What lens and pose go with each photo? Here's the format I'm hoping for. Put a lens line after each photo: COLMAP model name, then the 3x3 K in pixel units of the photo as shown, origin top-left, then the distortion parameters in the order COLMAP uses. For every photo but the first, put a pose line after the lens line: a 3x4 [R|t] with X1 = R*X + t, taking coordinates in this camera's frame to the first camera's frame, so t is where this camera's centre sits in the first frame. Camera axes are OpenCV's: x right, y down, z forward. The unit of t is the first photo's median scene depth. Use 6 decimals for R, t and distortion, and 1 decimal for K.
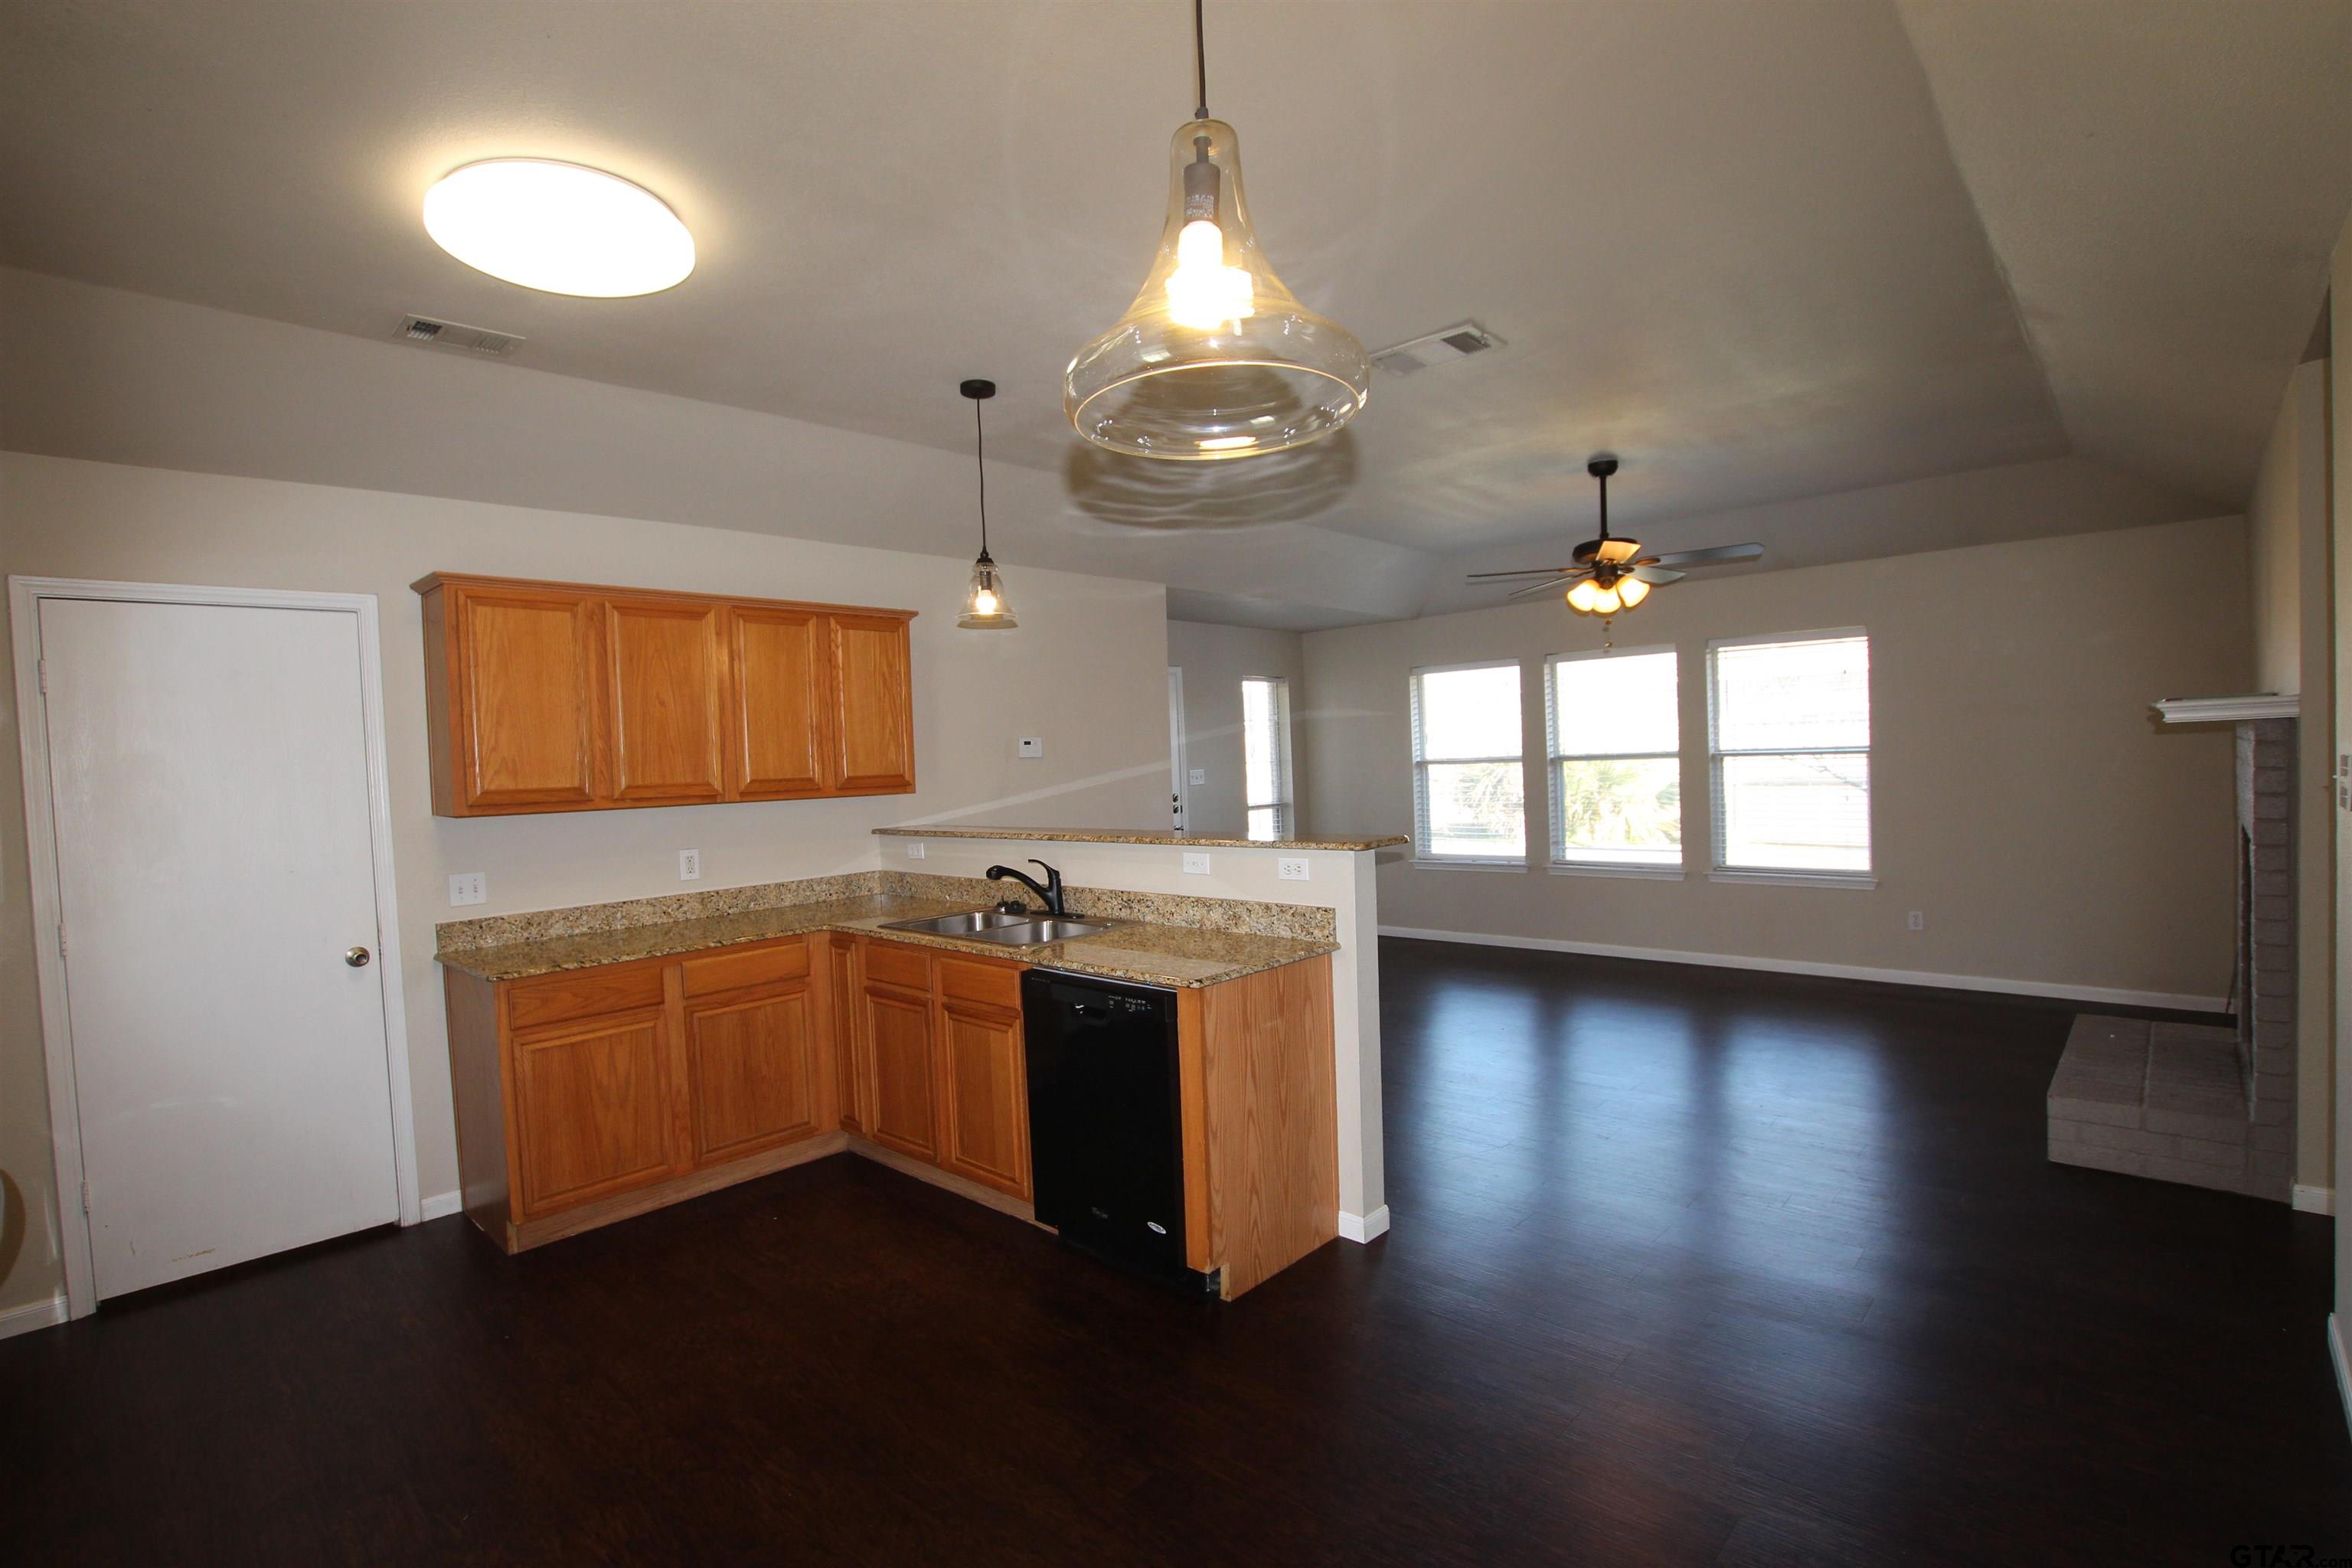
lens RADIAL K [[1101.2, 0, 1176.0], [0, 1101.2, 784.0], [0, 0, 1]] dist [-0.048324, 0.014398]
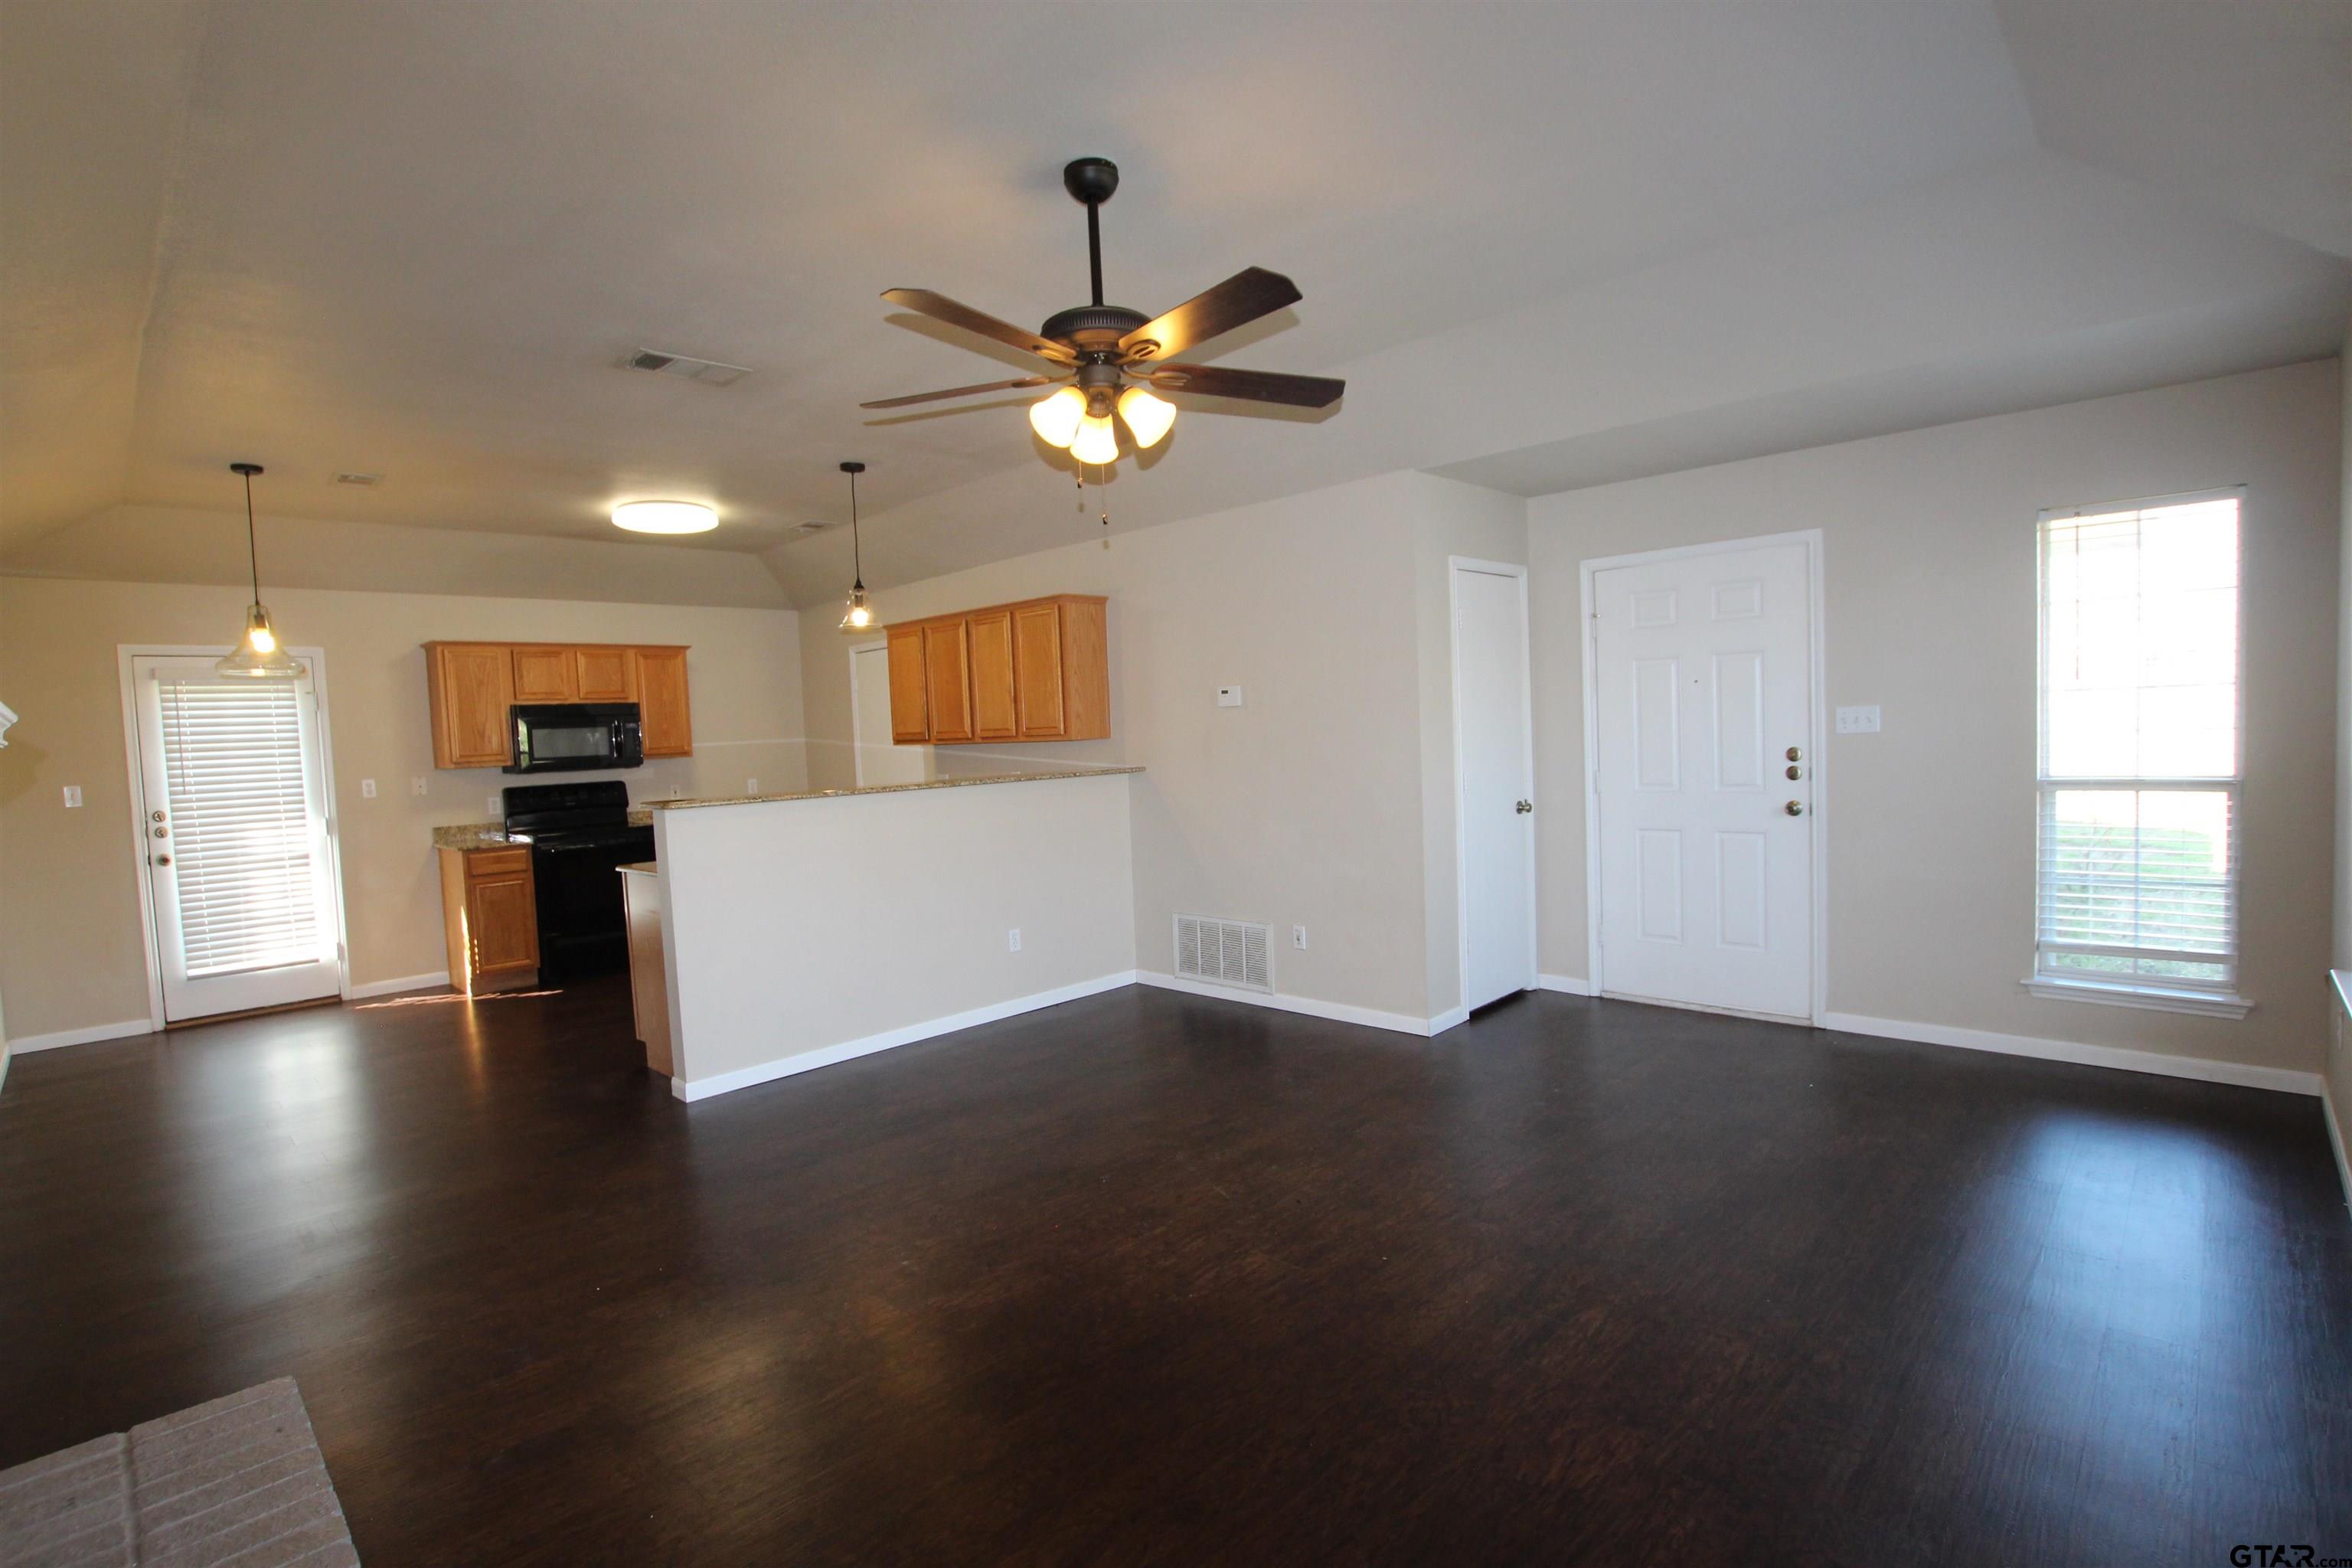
lens RADIAL K [[1105.1, 0, 1176.0], [0, 1105.1, 784.0], [0, 0, 1]] dist [-0.031450, -0.000055]
pose [[-0.017068, 0.088520, -0.995928, 1.306535], [0.022712, 0.995851, 0.088124, -0.065499], [0.999596, -0.021115, -0.019008, 1.462453]]
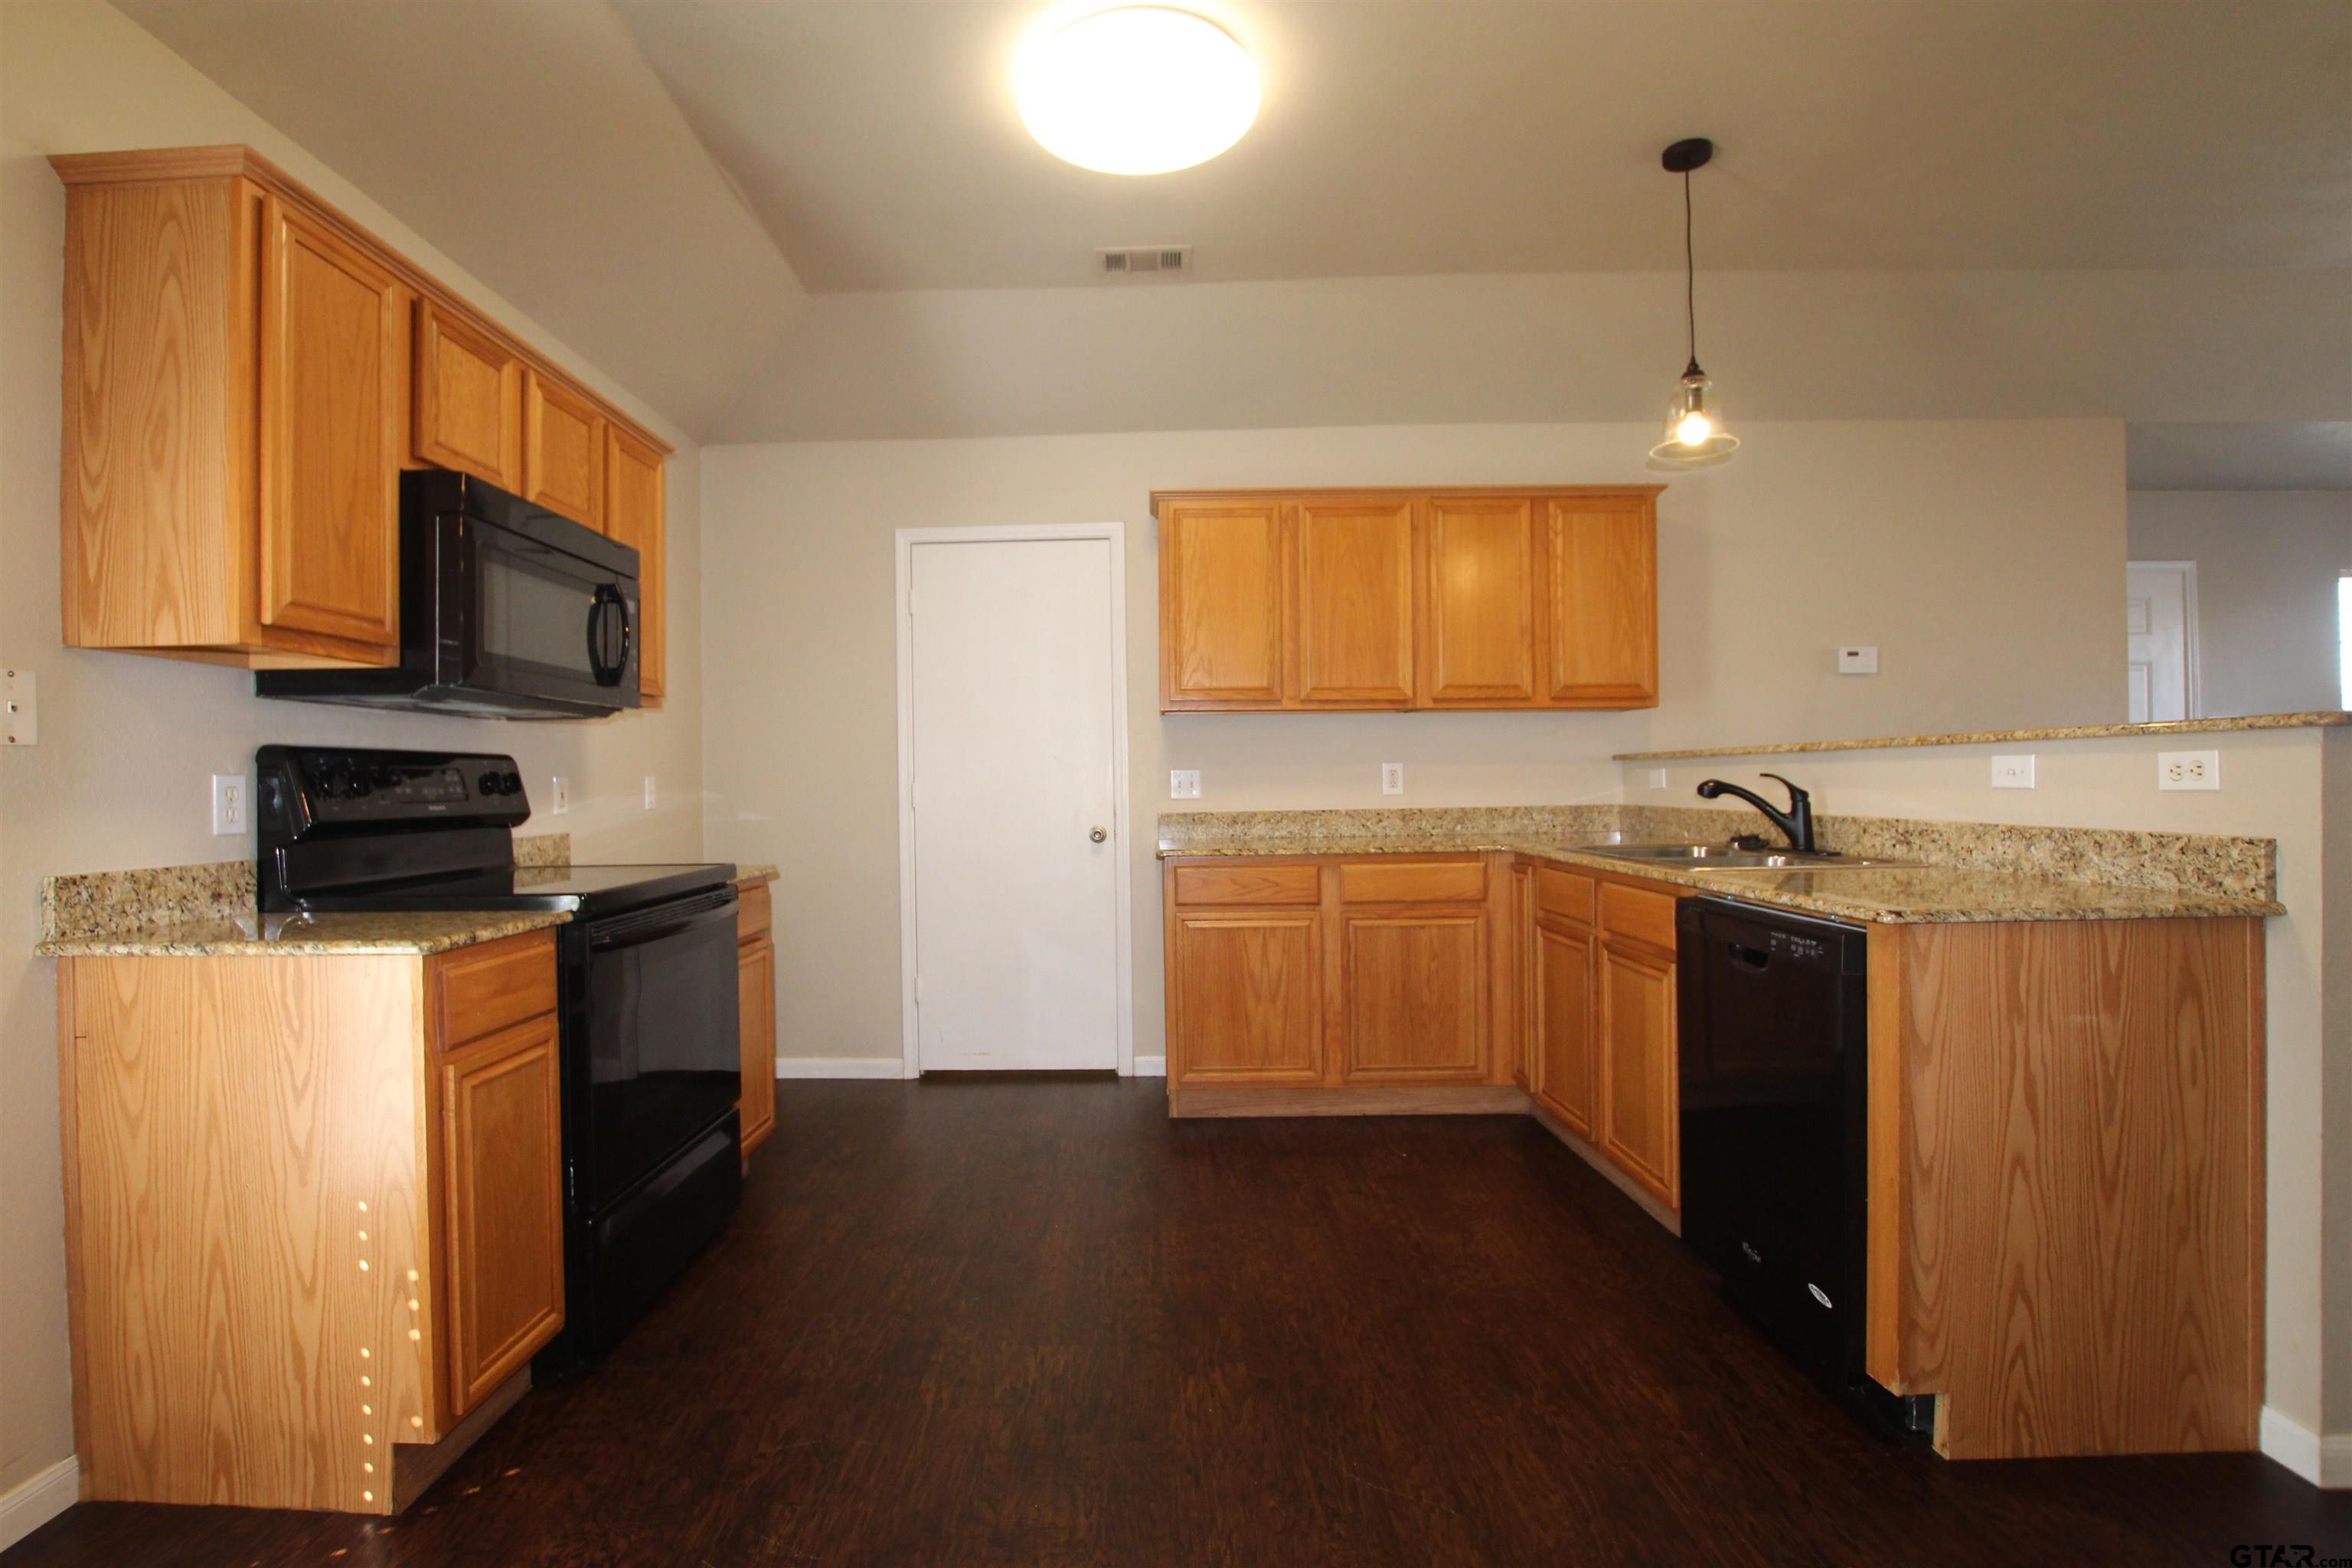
lens RADIAL K [[1113.2, 0, 1133.8], [0, 1113.2, 781.0], [0, 0, 1]] dist [-0.027507, 0.000435]
pose [[0.673987, 0.026231, -0.738277, 0.138855], [-0.028013, 0.999558, 0.009941, 0.083470], [0.738212, 0.013981, 0.674424, 0.202853]]
